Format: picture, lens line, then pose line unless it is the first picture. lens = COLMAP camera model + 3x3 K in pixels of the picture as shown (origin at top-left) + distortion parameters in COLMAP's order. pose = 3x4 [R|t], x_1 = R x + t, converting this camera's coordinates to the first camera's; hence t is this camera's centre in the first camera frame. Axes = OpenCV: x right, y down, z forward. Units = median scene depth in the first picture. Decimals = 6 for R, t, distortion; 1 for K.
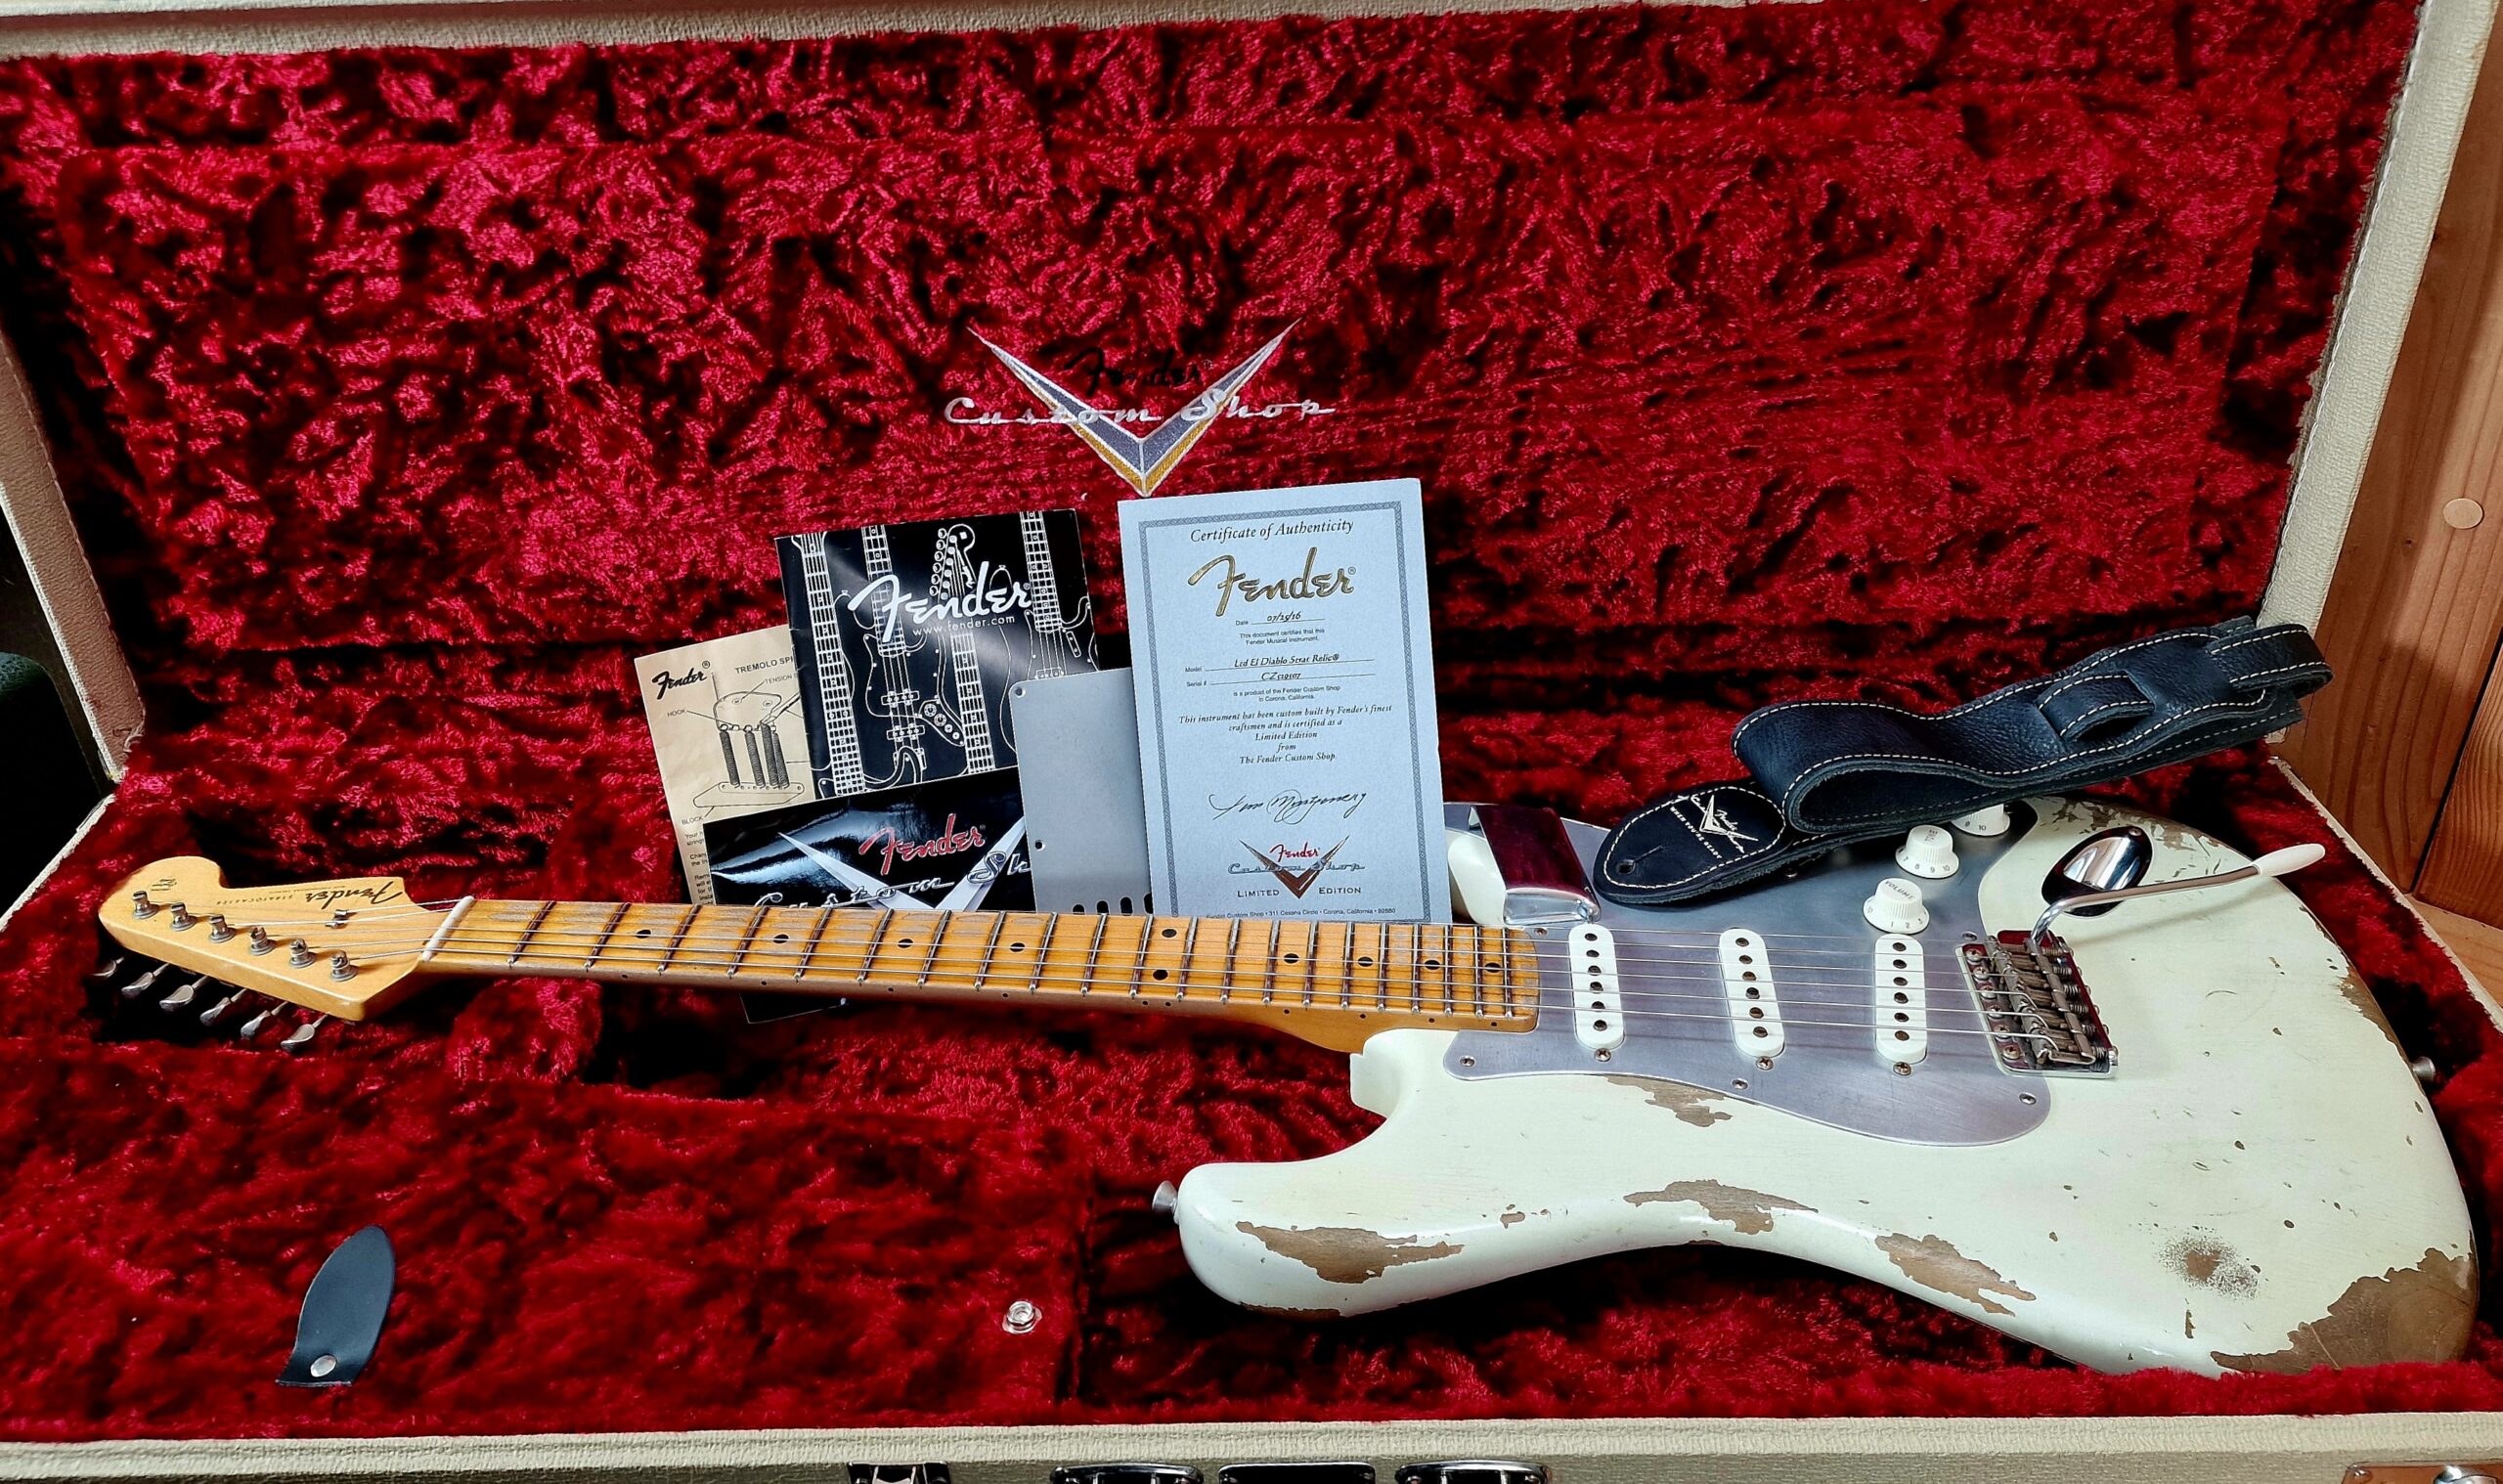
lens RADIAL K [[1709.0, 0, 1190.5], [0, 1709.0, 641.9], [0, 0, 1]] dist [0.057287, -0.050680]
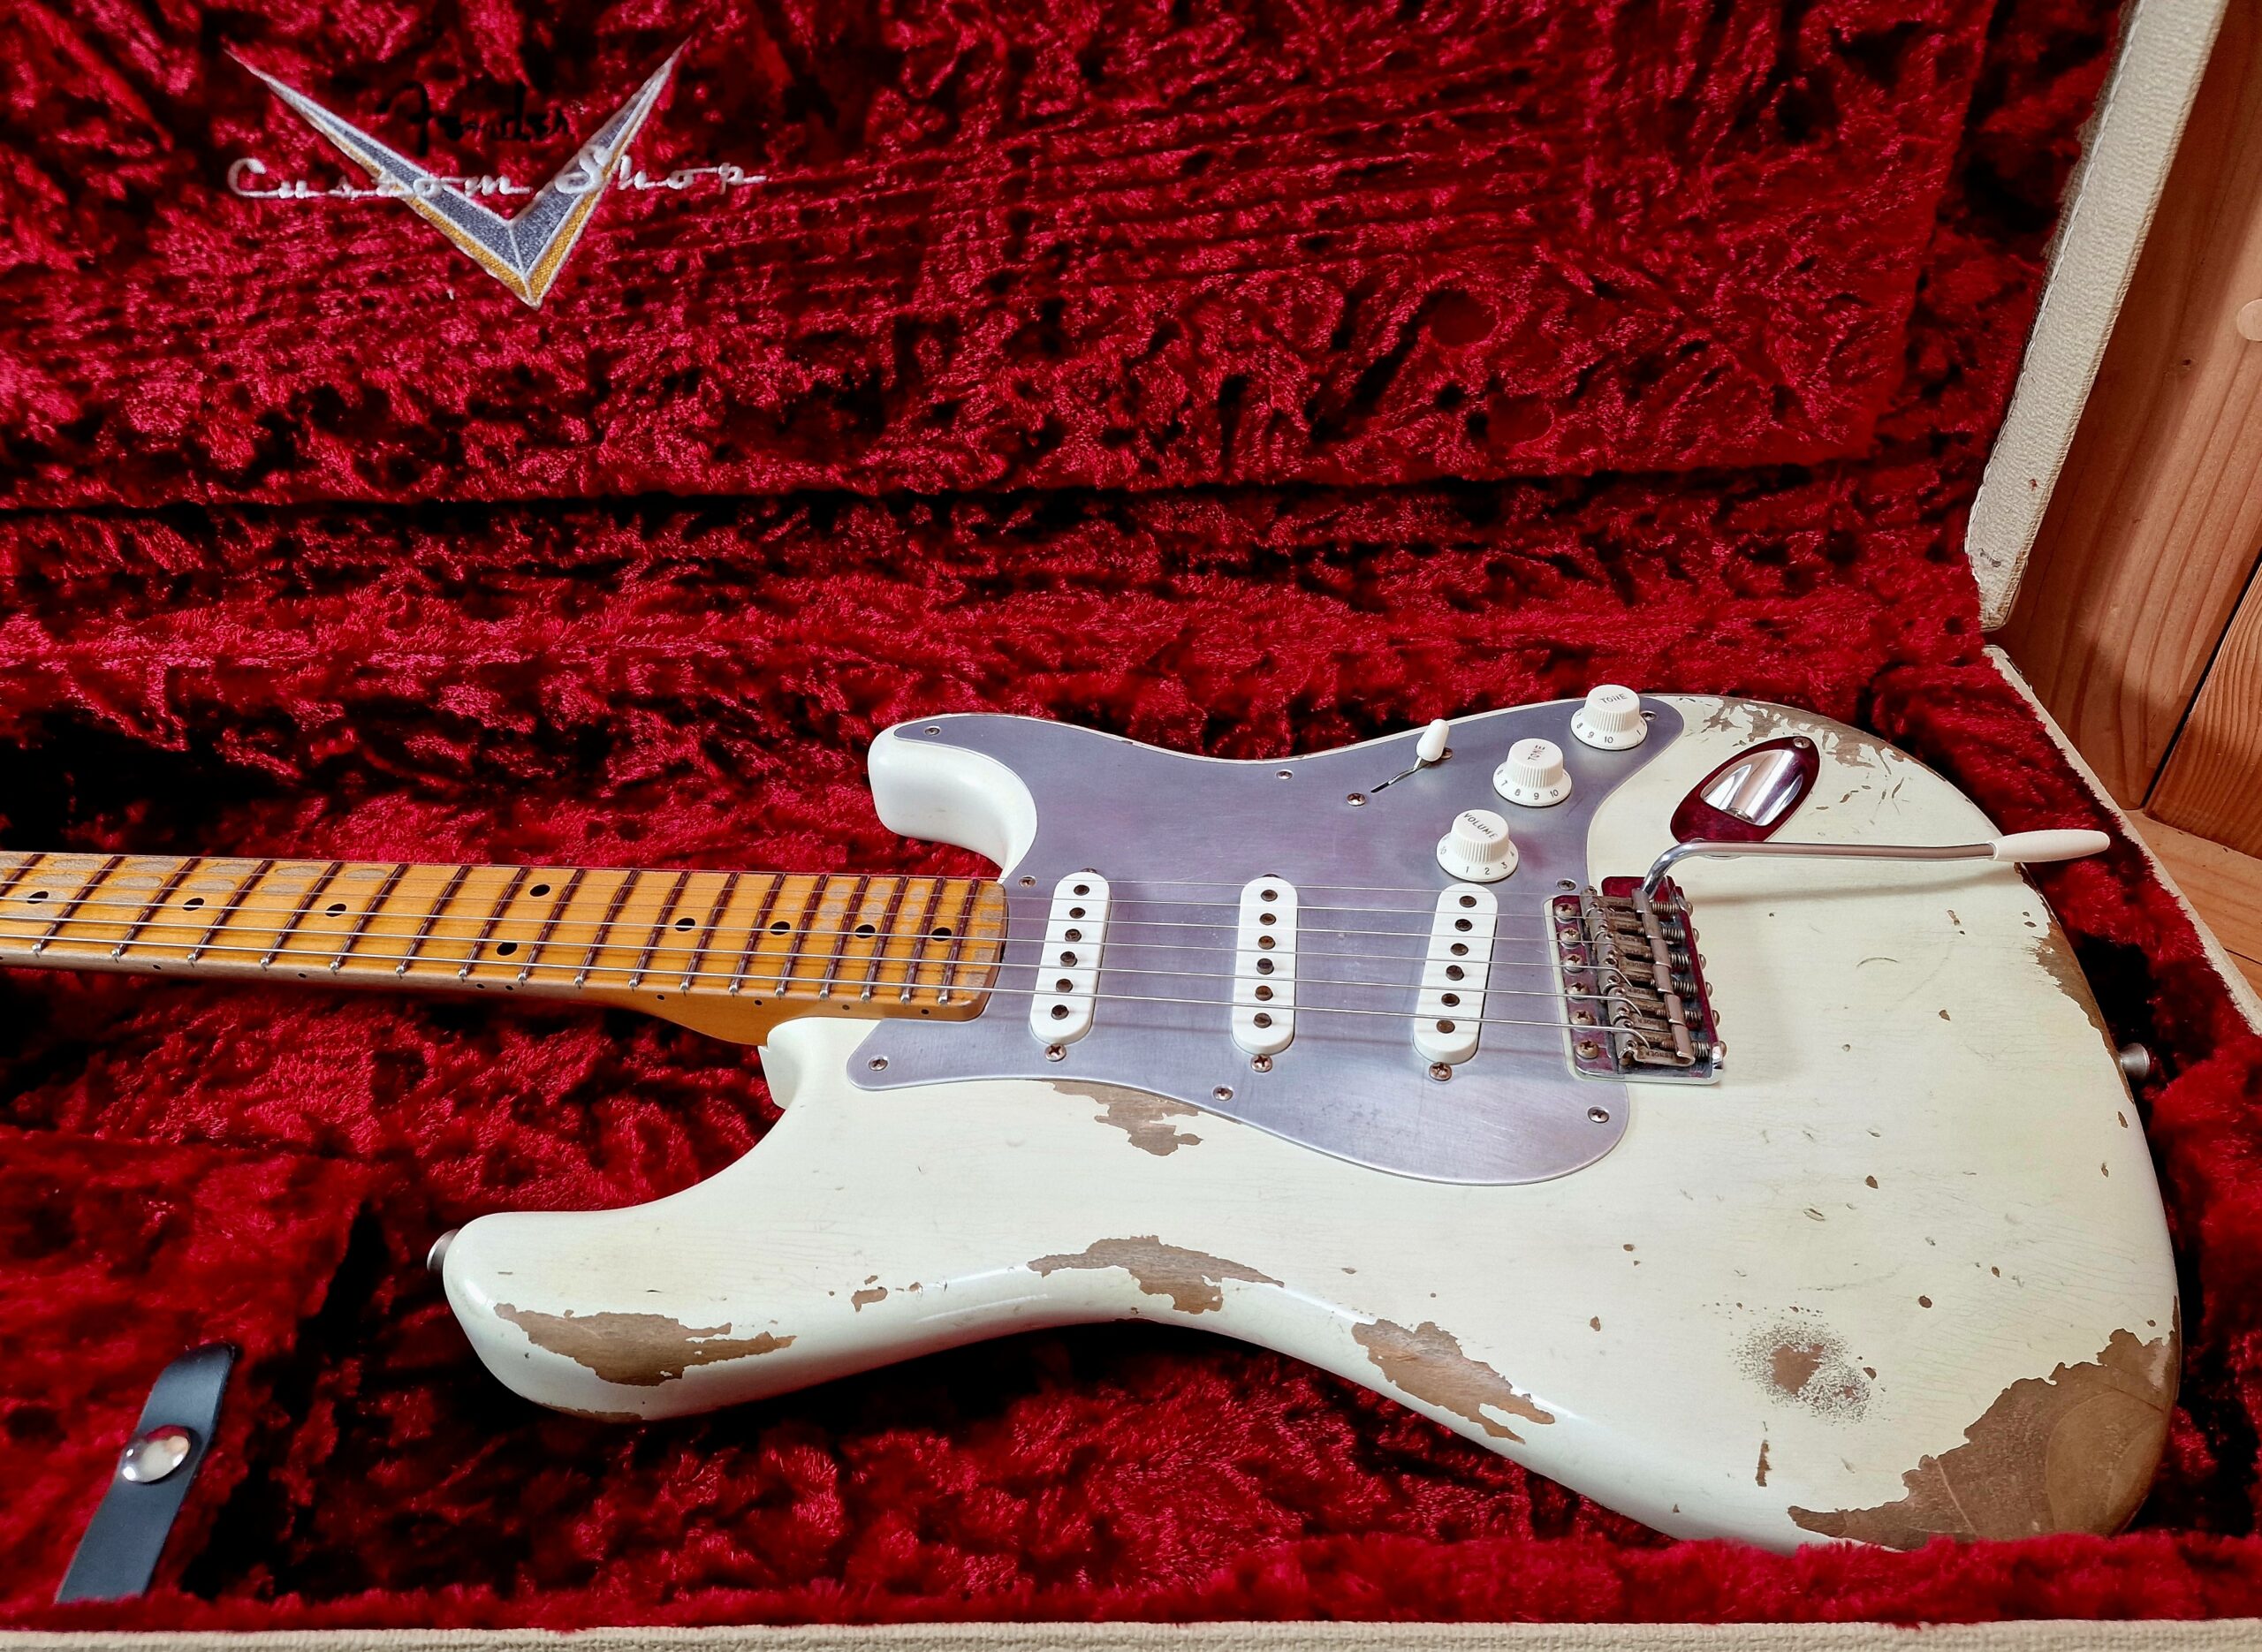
lens RADIAL K [[1545.9, 0, 1080.3], [0, 1545.9, 796.4], [0, 0, 1]] dist [0.062398, -0.051583]
pose [[0.999910, -0.006665, 0.011619, 0.213957], [0.004661, 0.986331, 0.164710, 0.015176], [-0.012558, -0.164641, 0.986274, 0.306605]]
